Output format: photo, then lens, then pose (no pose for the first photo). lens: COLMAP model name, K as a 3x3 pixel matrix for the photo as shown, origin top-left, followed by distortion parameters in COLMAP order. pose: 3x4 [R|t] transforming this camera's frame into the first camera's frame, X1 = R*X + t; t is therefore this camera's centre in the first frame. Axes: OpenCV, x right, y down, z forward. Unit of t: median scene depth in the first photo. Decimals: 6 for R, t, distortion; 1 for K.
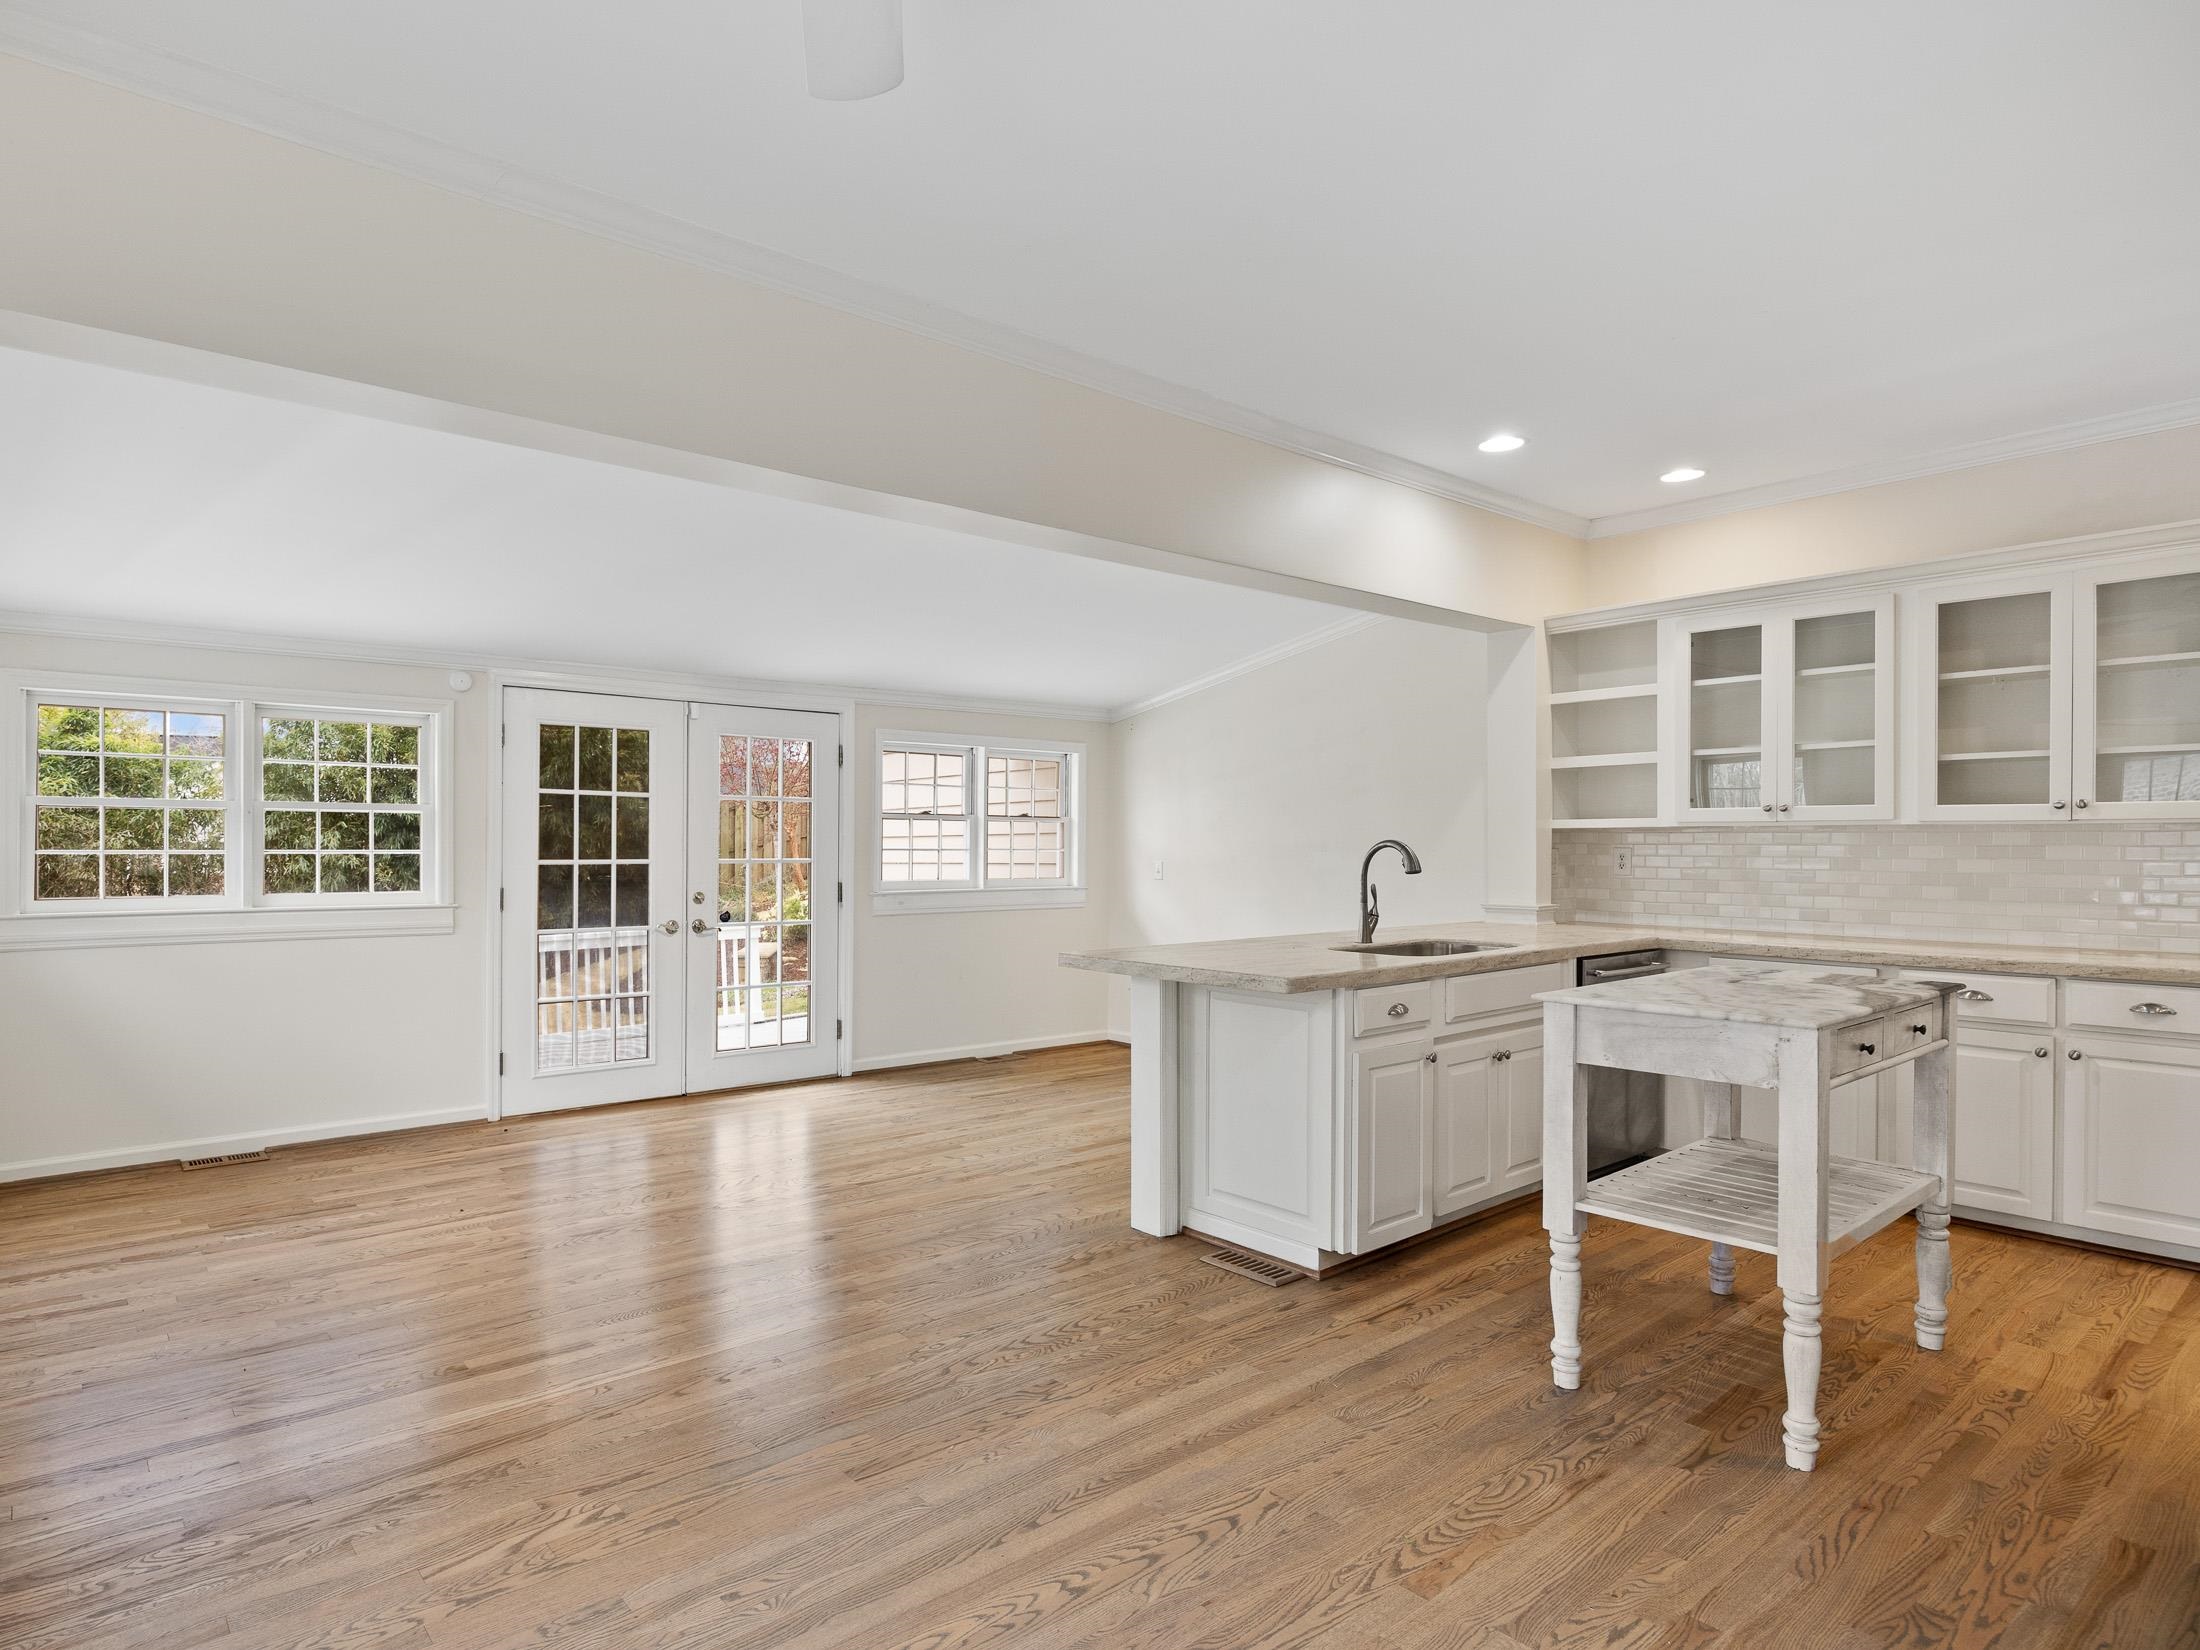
lens RADIAL K [[1245.6, 0, 998.1], [0, 1245.6, 831.8], [0, 0, 1]] dist [-0.006779, 0.000035]
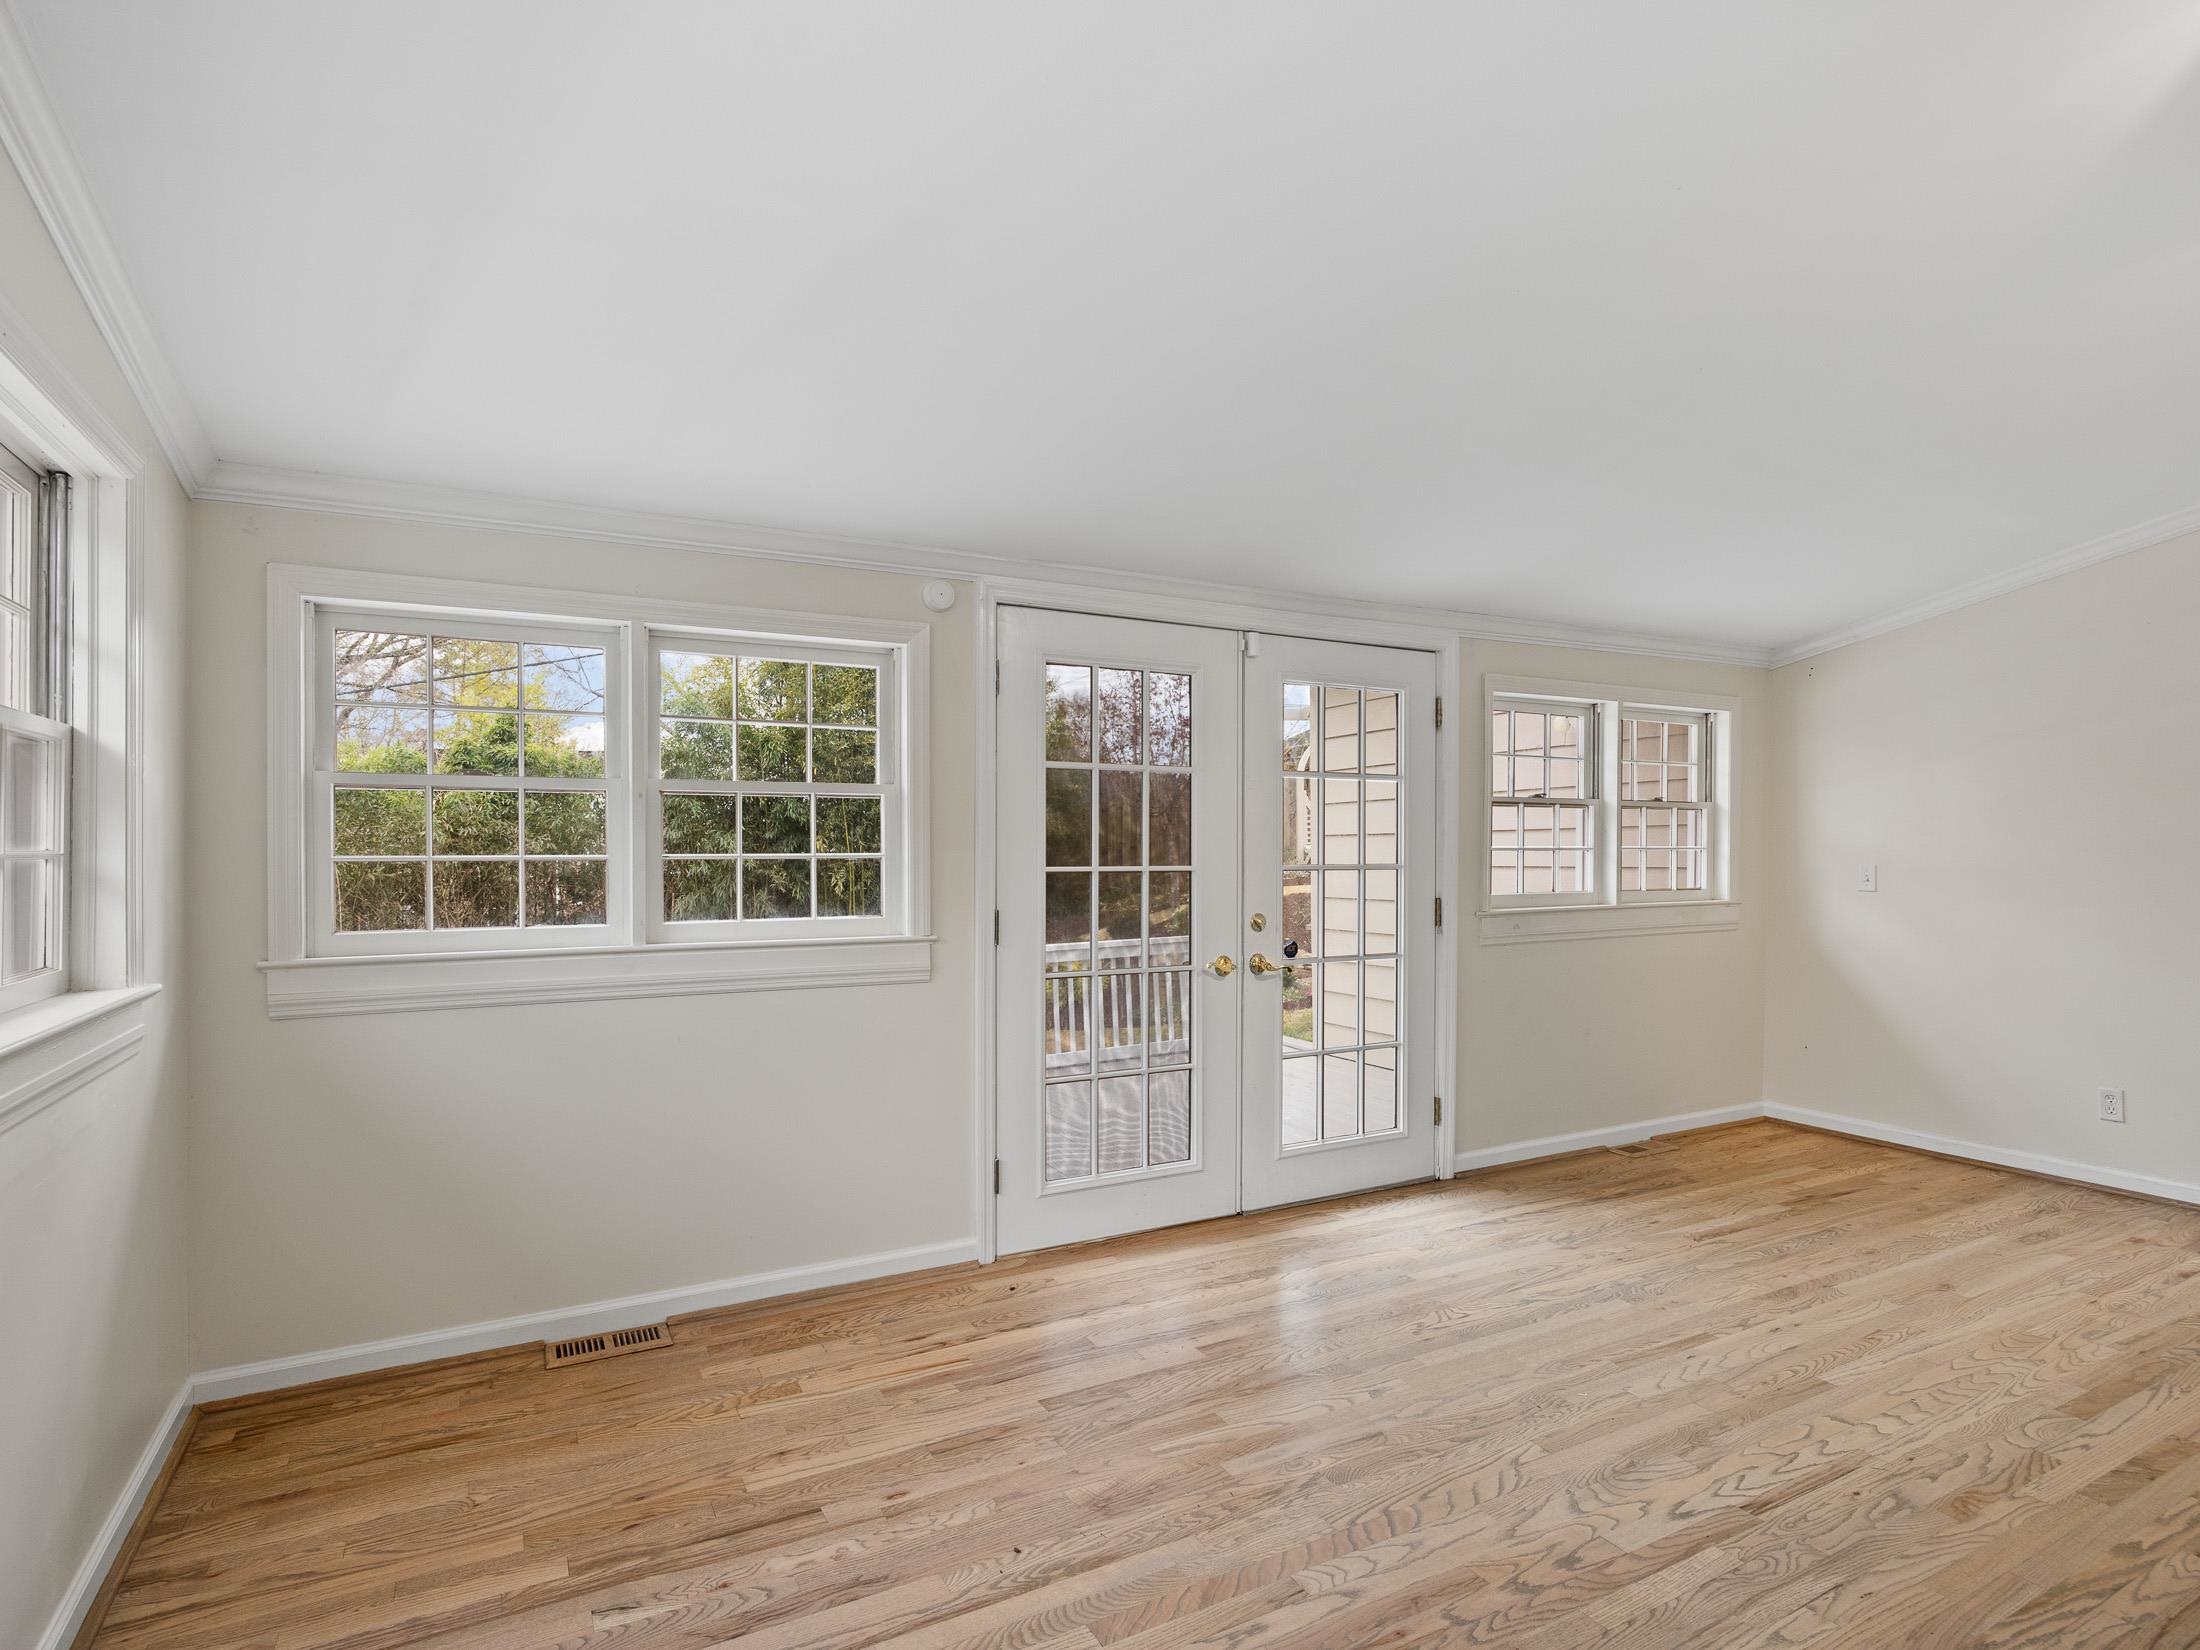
lens RADIAL K [[1154.5, 0, 1100.0], [0, 1154.5, 825.0], [0, 0, 1]] dist [-0.021925, -0.000964]
pose [[0.984472, -0.008871, -0.175318, -0.235077], [0.007529, 0.999937, -0.008322, 0.005356], [0.175380, 0.006872, 0.984477, 0.404778]]
